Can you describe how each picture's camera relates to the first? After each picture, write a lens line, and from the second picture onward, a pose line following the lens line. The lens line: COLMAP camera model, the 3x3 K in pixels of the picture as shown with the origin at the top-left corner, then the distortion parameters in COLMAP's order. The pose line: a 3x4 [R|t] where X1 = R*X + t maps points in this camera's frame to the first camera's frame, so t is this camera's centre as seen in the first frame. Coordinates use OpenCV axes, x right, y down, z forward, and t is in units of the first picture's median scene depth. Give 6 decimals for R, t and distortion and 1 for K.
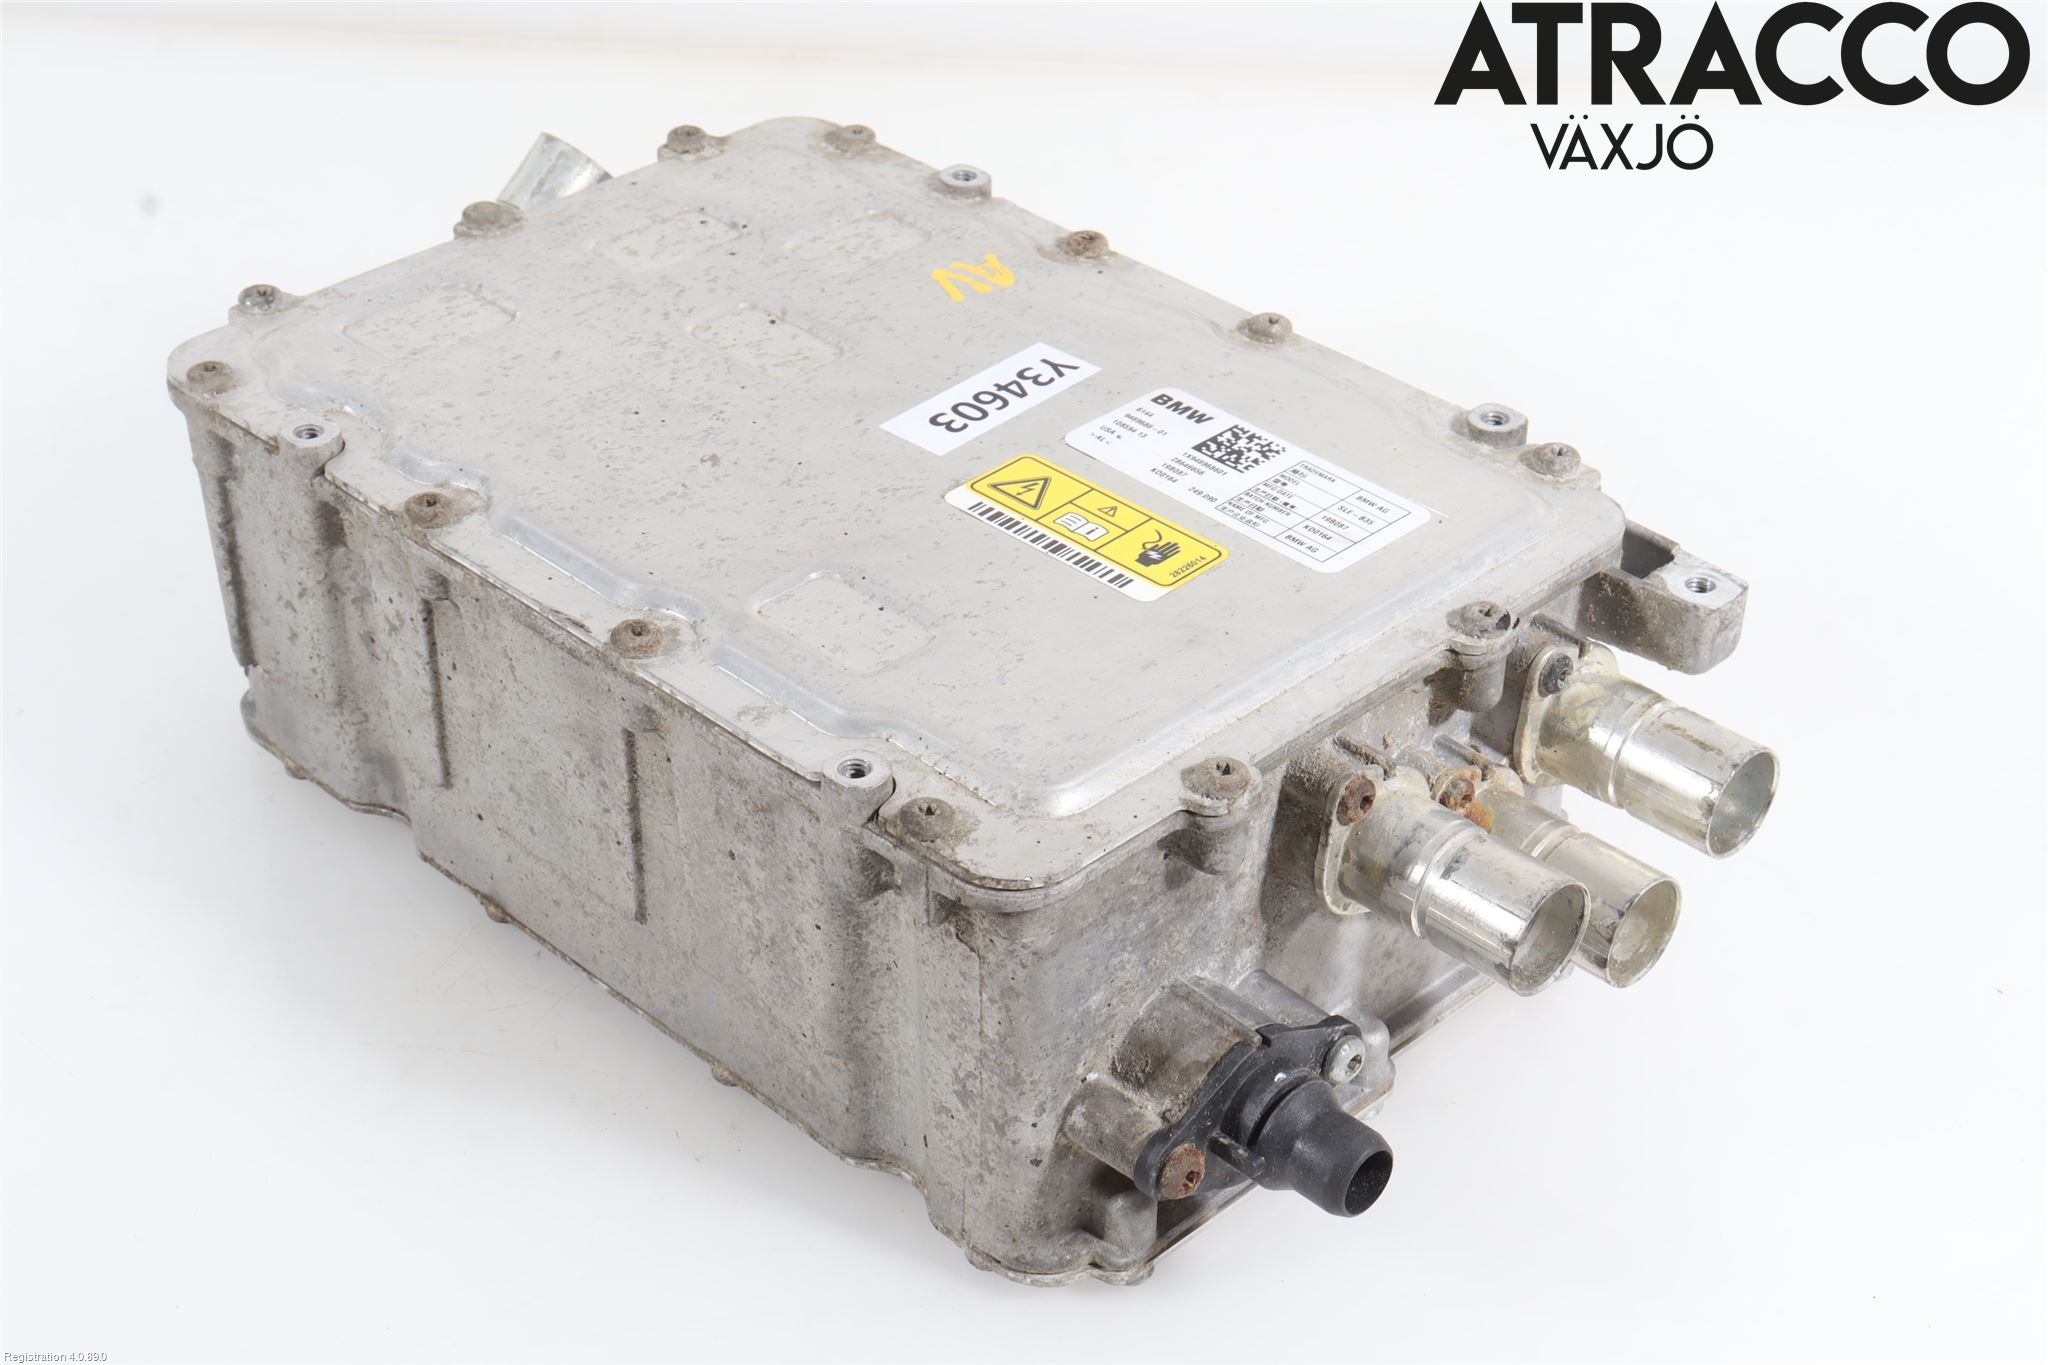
lens RADIAL K [[3375.6, 0, 1026.7], [0, 3375.6, 681.7], [0, 0, 1]] dist [0.059079, 0.000000]
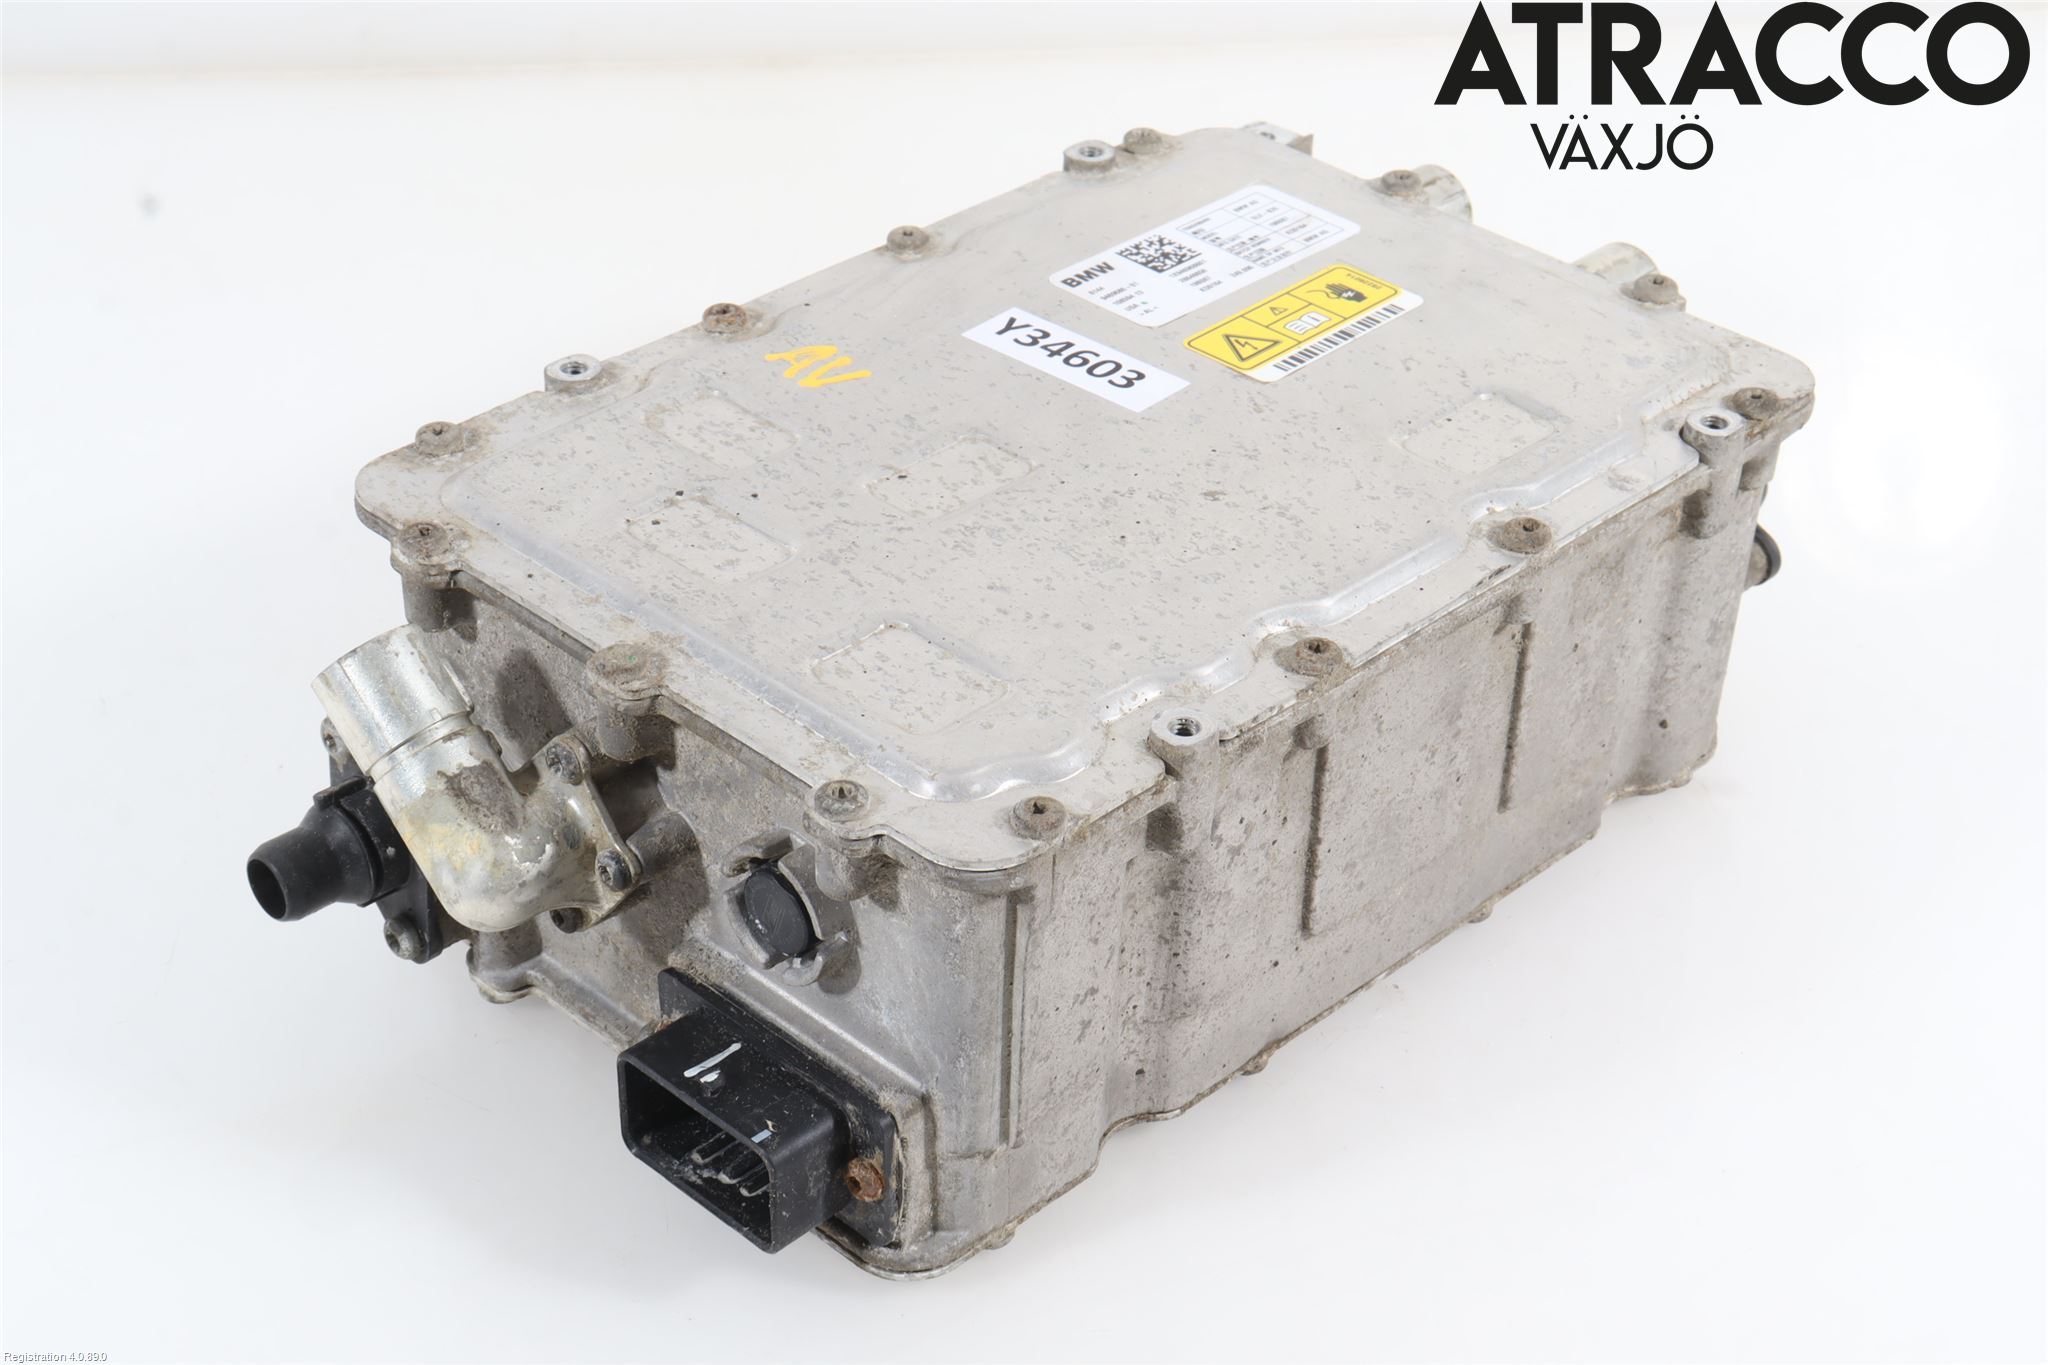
lens RADIAL K [[3375.6, 0, 1024.5], [0, 3375.6, 682.6], [0, 0, 1]] dist [0.059079, 0.000000]
pose [[0.009126, -0.575403, 0.817819, -0.926861], [0.547900, 0.687035, 0.477272, -0.526093], [-0.836494, 0.443727, 0.321533, 0.740201]]
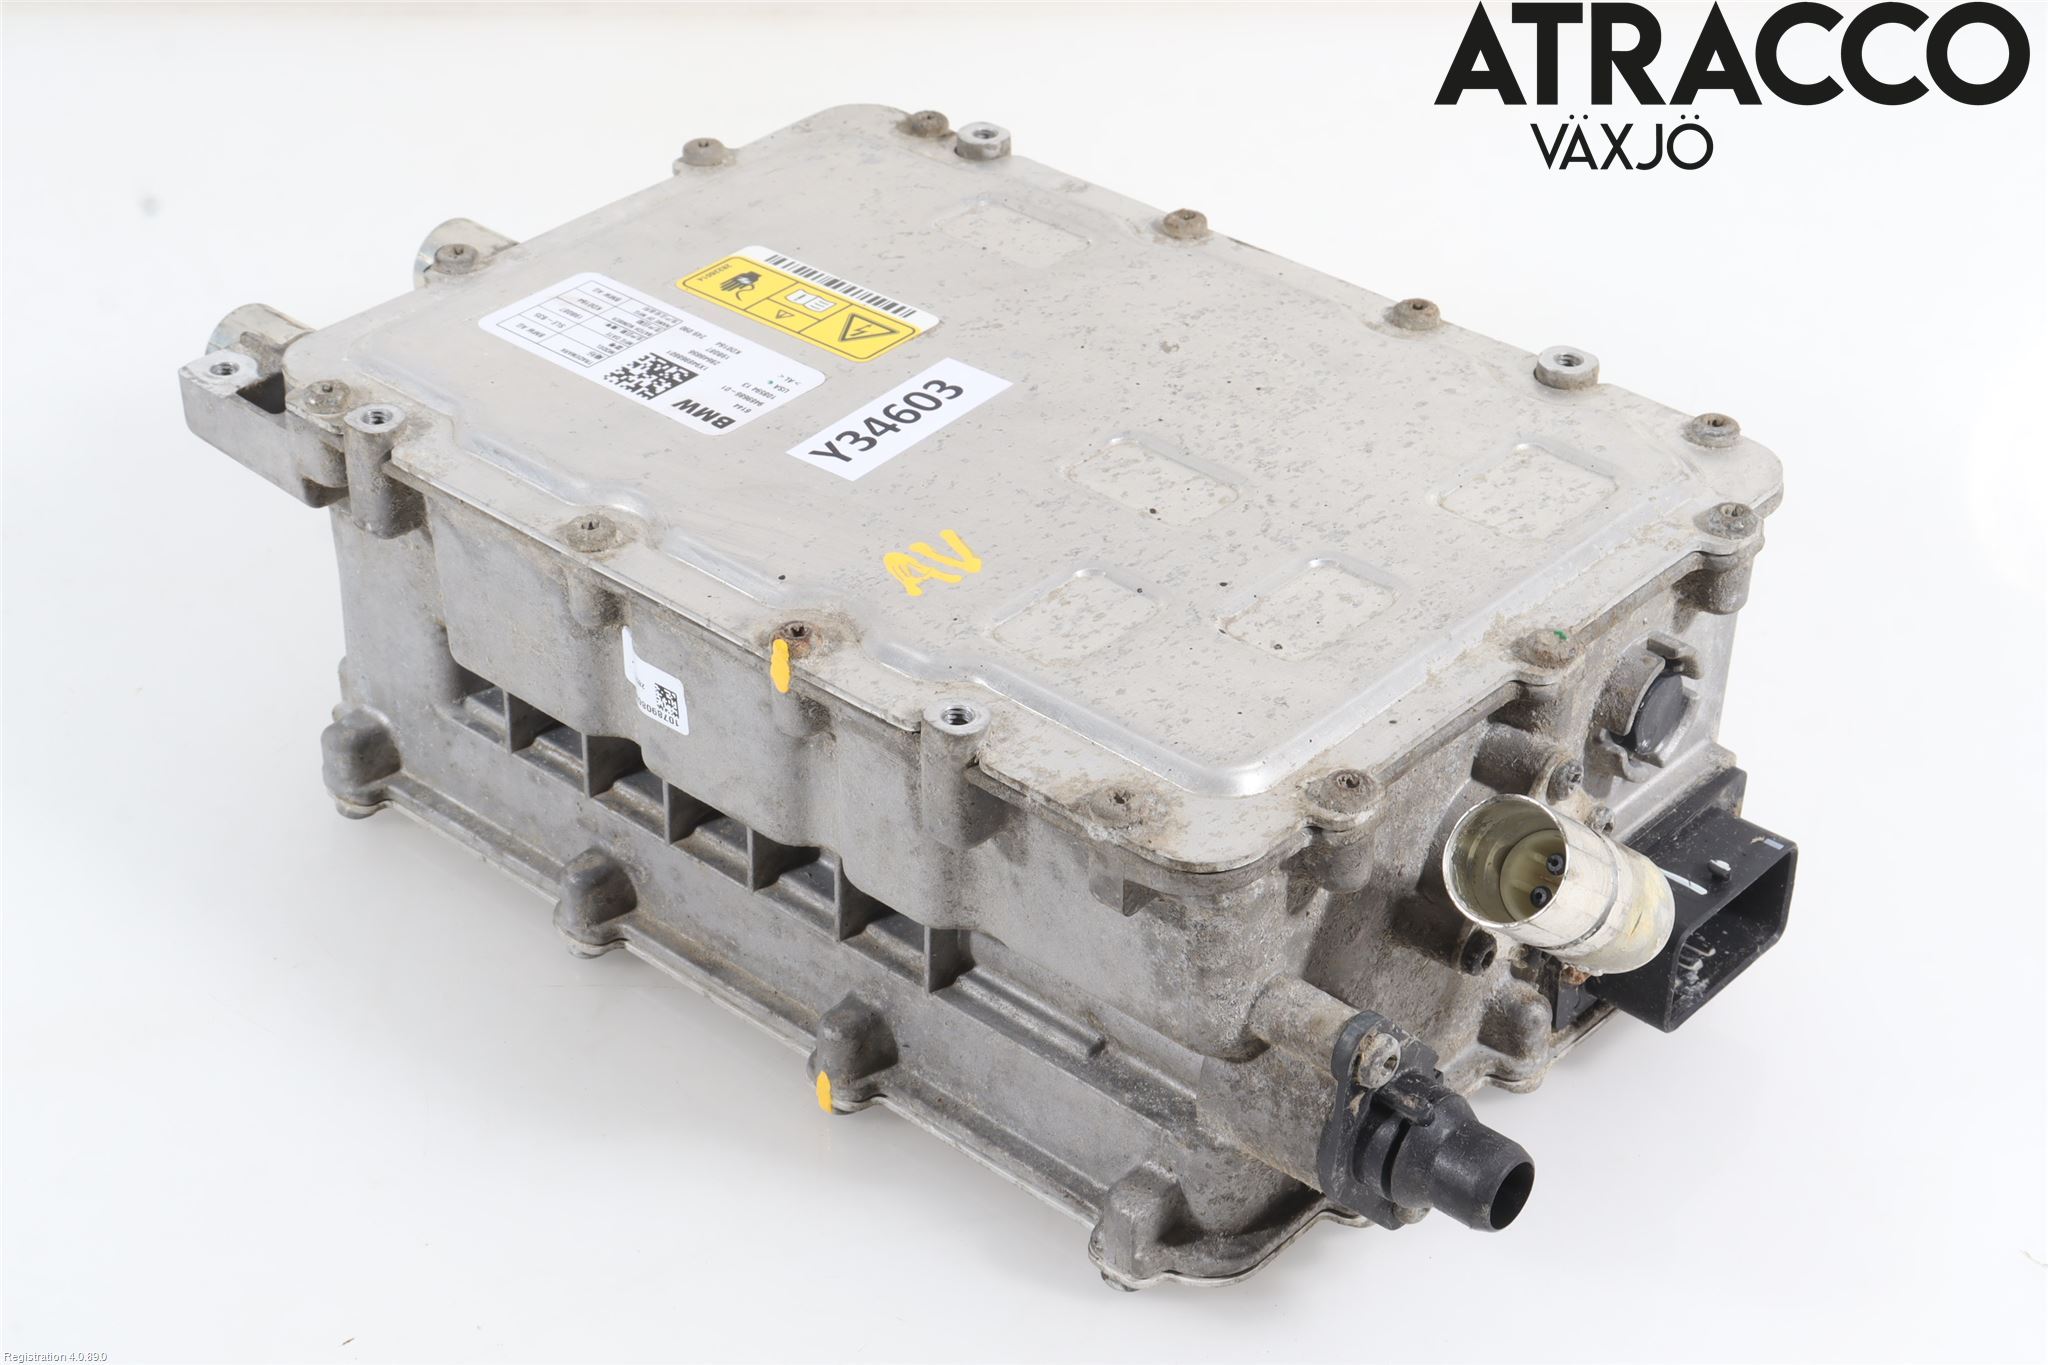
lens RADIAL K [[3628.2, 0, 1025.0], [0, 3628.2, 682.3], [0, 0, 1]] dist [0.056250, 0.000000]
pose [[-0.998041, 0.002915, -0.062491, 0.019656], [-0.056619, 0.382774, 0.922106, -1.030508], [0.026608, 0.923838, -0.381859, 1.494410]]
